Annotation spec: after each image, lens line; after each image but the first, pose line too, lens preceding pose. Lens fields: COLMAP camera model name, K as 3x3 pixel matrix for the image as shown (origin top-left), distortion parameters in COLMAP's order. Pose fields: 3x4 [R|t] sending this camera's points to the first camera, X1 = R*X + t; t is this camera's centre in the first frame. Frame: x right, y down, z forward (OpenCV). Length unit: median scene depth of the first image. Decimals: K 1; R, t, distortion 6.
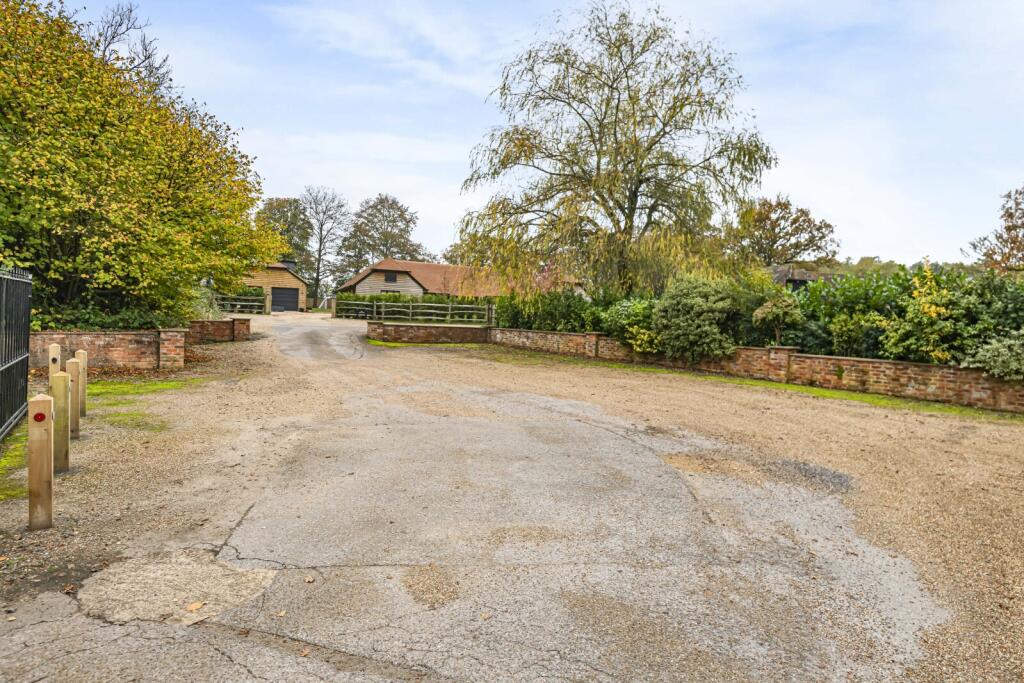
lens RADIAL K [[548.5, 0, 515.1], [0, 548.5, 334.7], [0, 0, 1]] dist [0.001505, 0.000009]
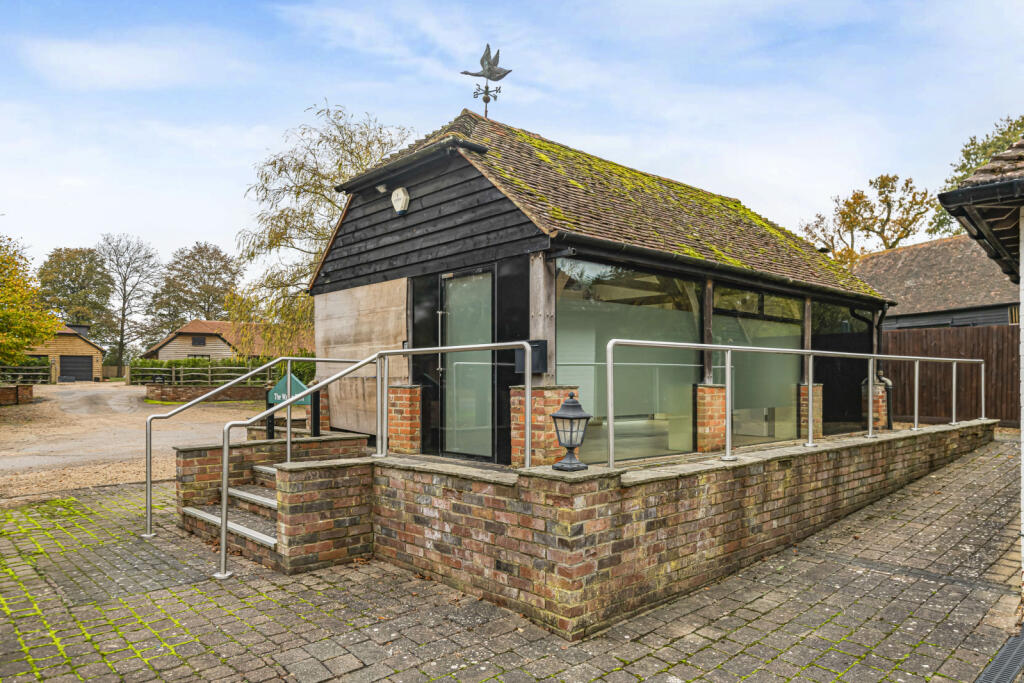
lens RADIAL K [[695.2, 0, 532.4], [0, 695.2, 384.4], [0, 0, 1]] dist [-0.002664, -0.002876]
pose [[0.984590, -0.040856, 0.170037, 0.122628], [0.044948, 0.998783, -0.020287, 0.018511], [-0.169001, 0.027617, 0.985229, -0.248358]]
